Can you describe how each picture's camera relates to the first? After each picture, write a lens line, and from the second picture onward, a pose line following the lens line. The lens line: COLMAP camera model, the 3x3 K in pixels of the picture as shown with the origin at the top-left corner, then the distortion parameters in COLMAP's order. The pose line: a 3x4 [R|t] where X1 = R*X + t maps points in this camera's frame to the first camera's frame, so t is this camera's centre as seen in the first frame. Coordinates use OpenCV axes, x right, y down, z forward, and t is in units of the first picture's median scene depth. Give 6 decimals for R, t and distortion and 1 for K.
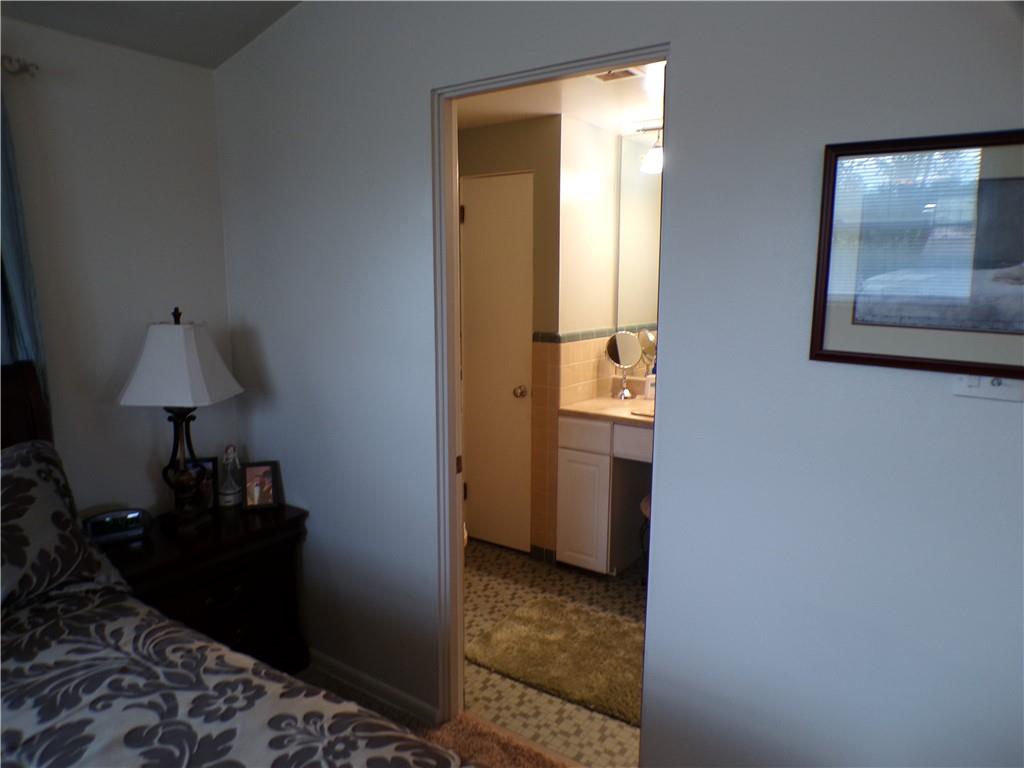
lens RADIAL K [[694.9, 0, 505.2], [0, 694.9, 385.8], [0, 0, 1]] dist [-0.036854, 0.008733]
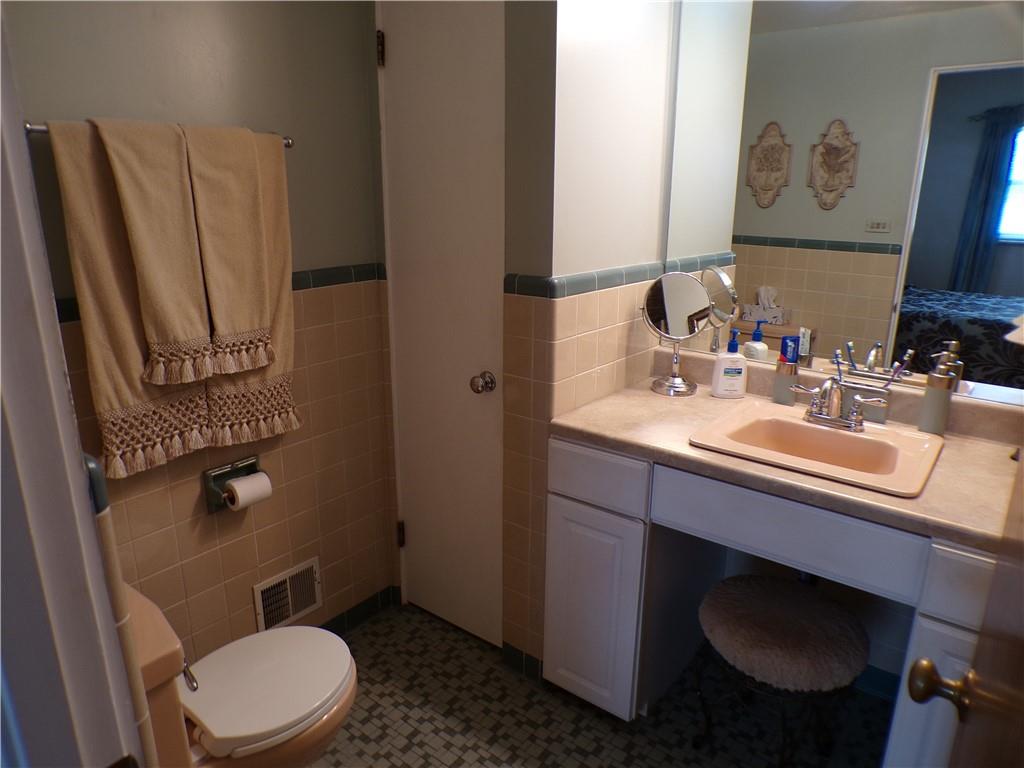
lens RADIAL K [[694.9, 0, 505.2], [0, 694.9, 385.8], [0, 0, 1]] dist [-0.036854, 0.008733]
pose [[0.998499, 0.016537, -0.052207, 0.065479], [-0.009967, 0.992270, 0.123693, -0.055351], [0.053849, -0.122987, 0.990946, 0.445213]]
